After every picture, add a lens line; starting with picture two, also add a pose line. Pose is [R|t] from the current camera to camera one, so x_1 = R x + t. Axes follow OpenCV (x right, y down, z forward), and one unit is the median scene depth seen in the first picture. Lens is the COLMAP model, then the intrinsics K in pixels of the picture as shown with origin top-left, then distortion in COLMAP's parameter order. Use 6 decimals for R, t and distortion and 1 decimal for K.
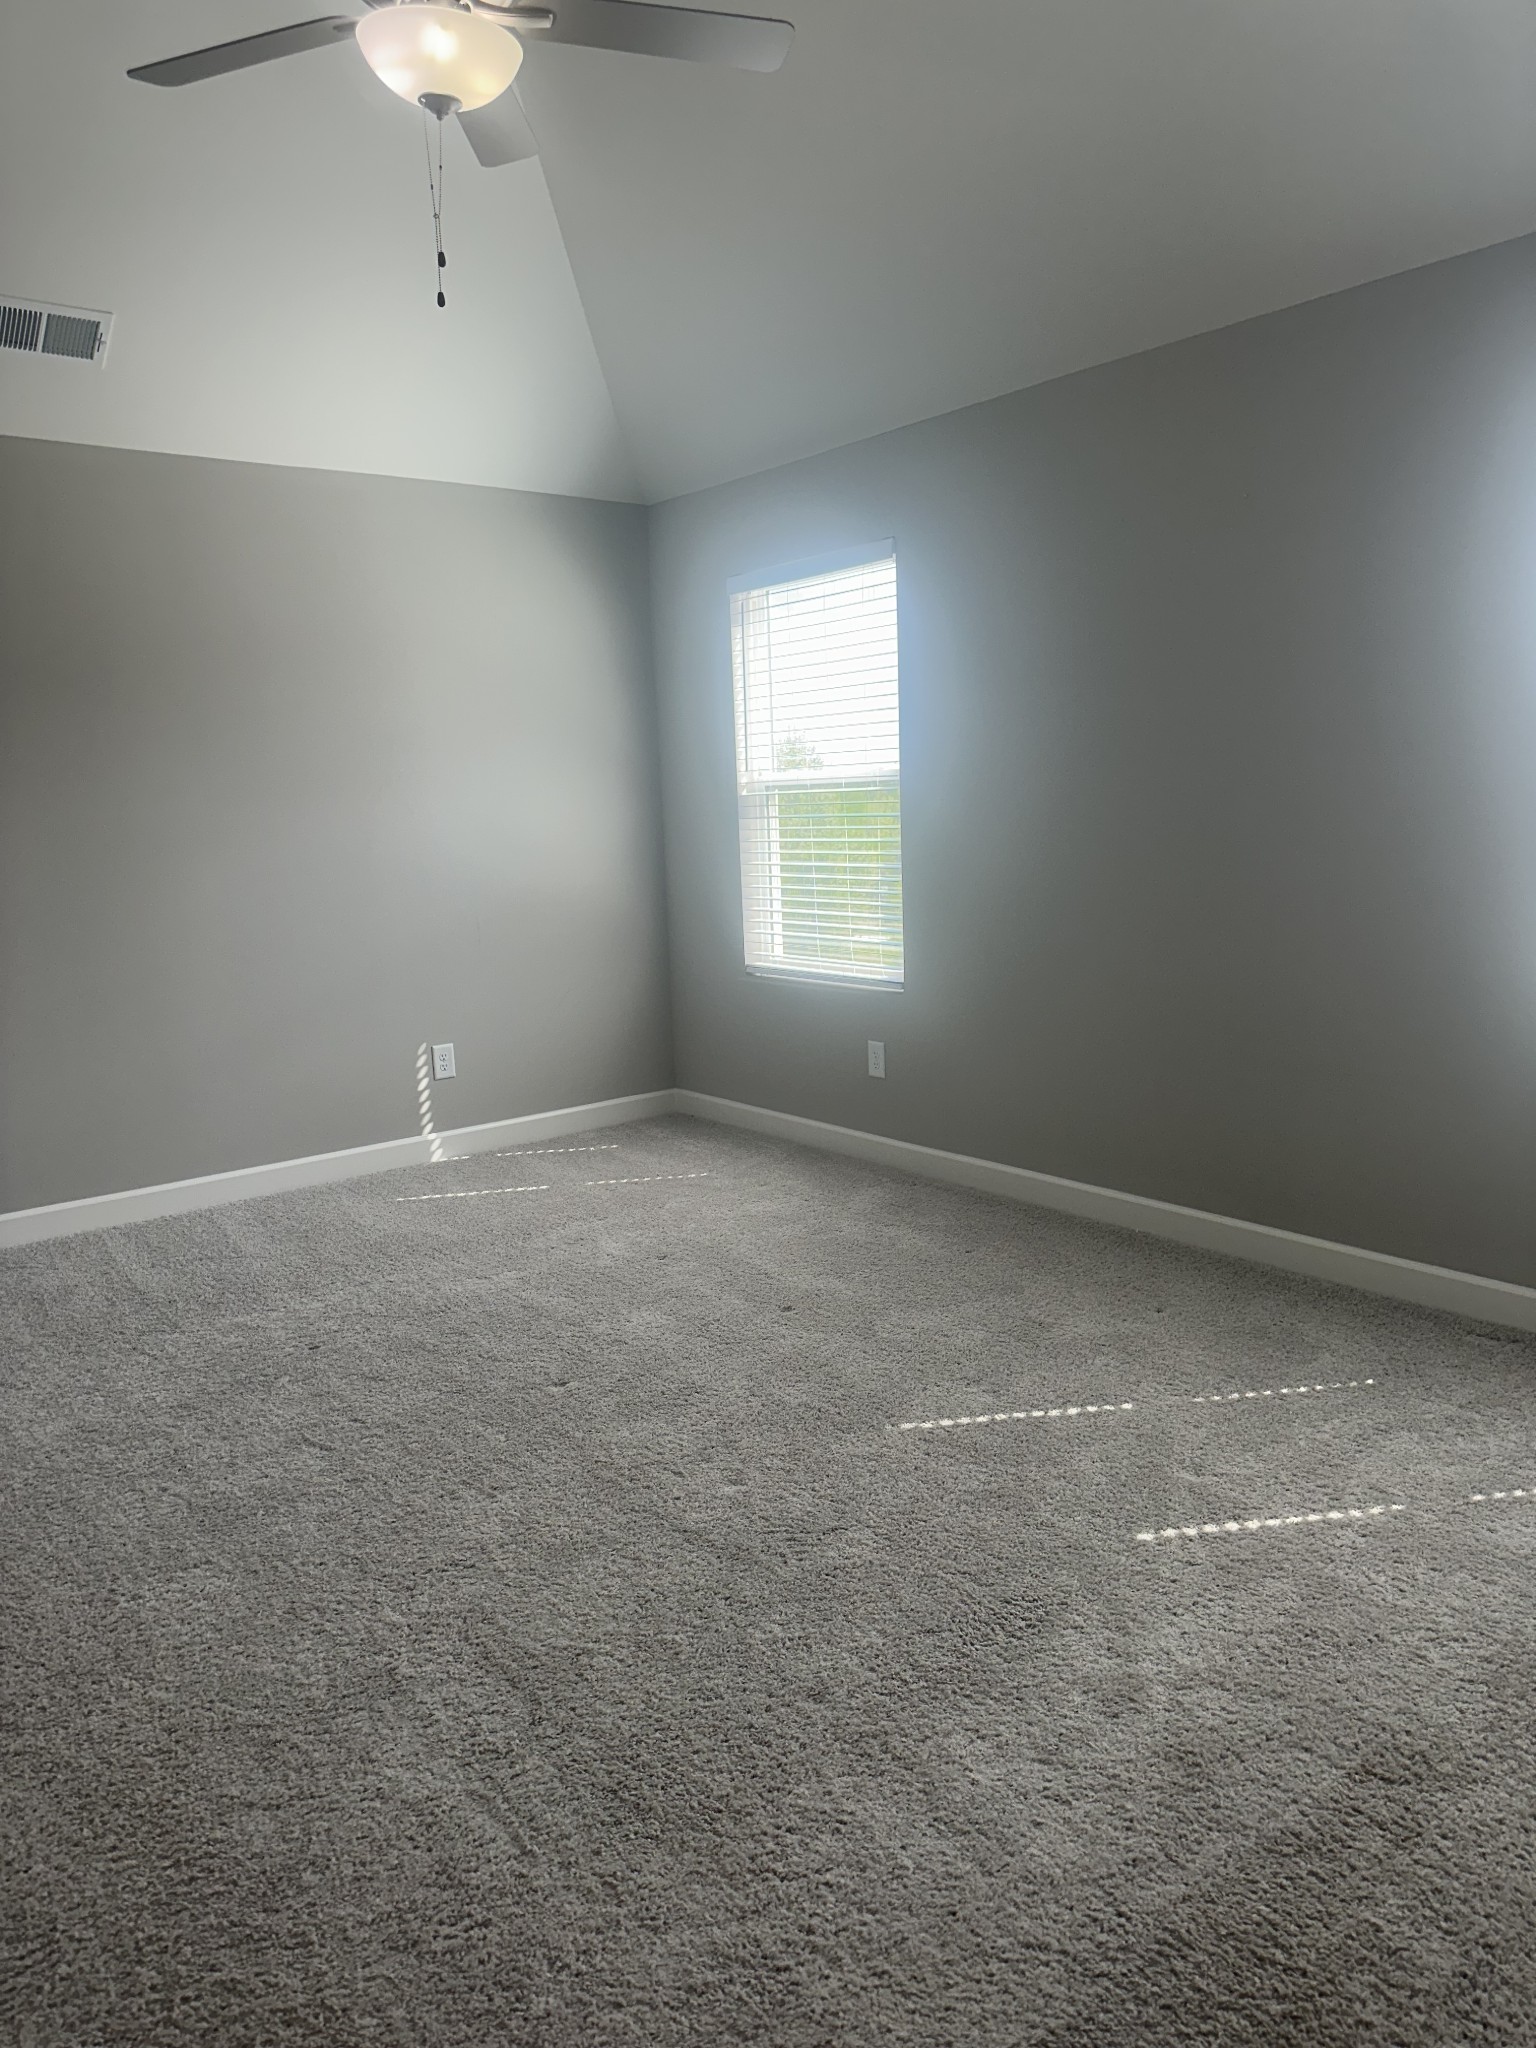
lens RADIAL K [[1435.1, 0, 768.0], [0, 1435.1, 1024.0], [0, 0, 1]] dist [0.124787, -0.217446]
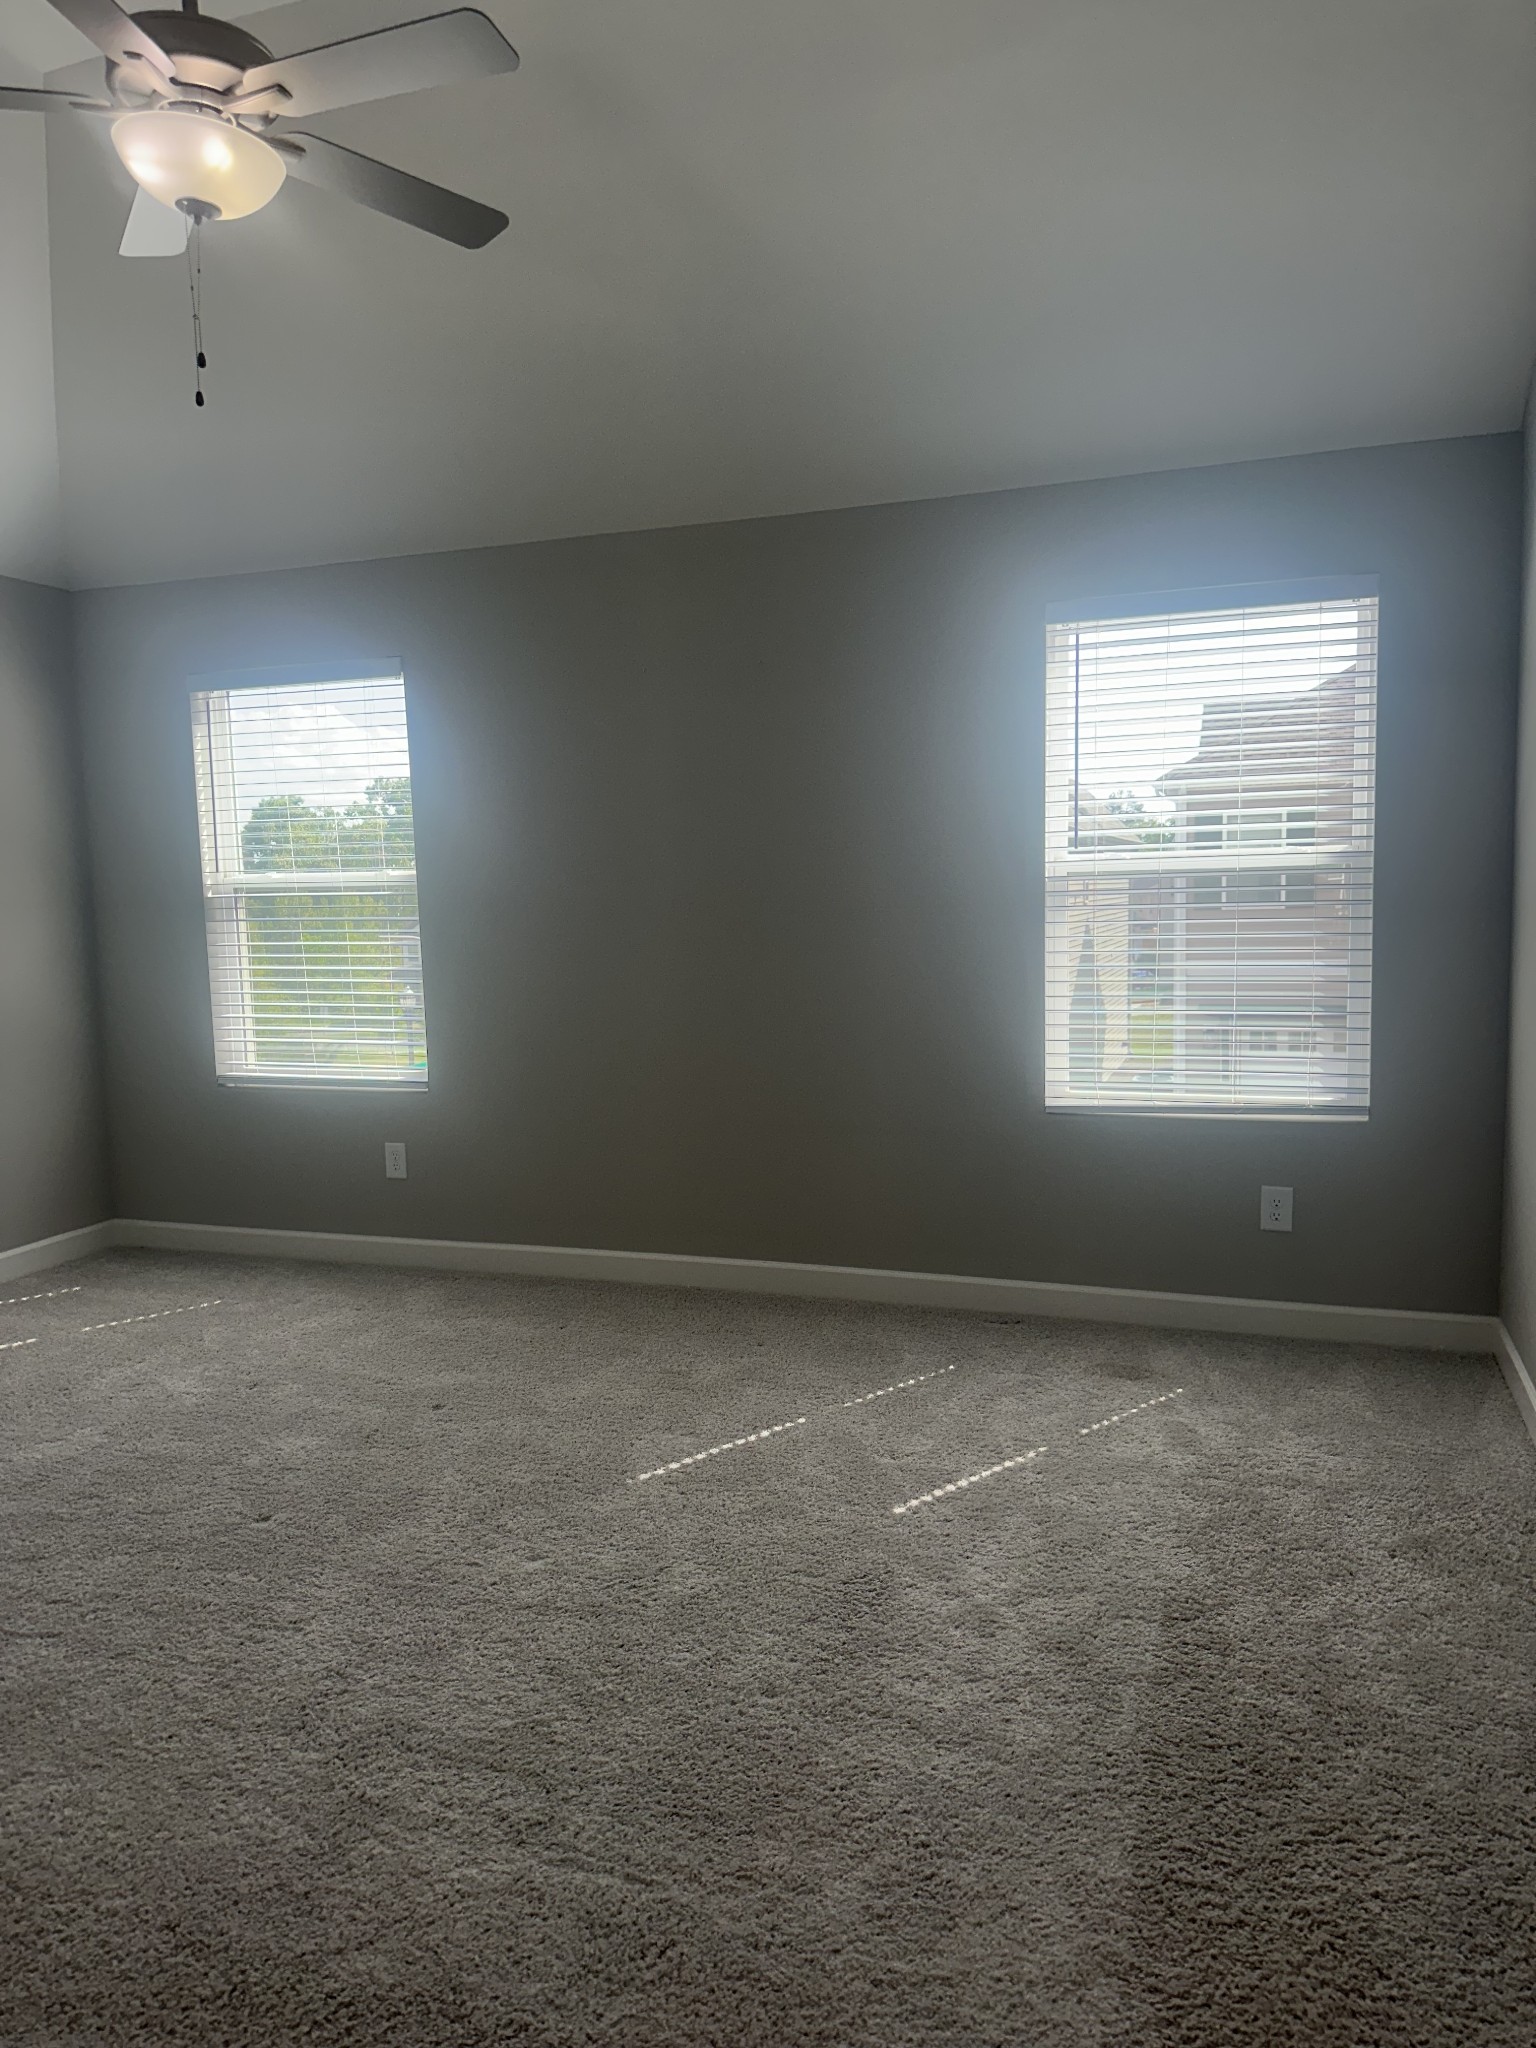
lens RADIAL K [[1489.7, 0, 694.6], [0, 1489.7, 1005.3], [0, 0, 1]] dist [0.146419, -0.300202]
pose [[0.844781, -0.027339, 0.534413, -0.467542], [0.076133, 0.994675, -0.069463, 0.009160], [-0.529668, 0.099367, 0.842364, -0.002149]]
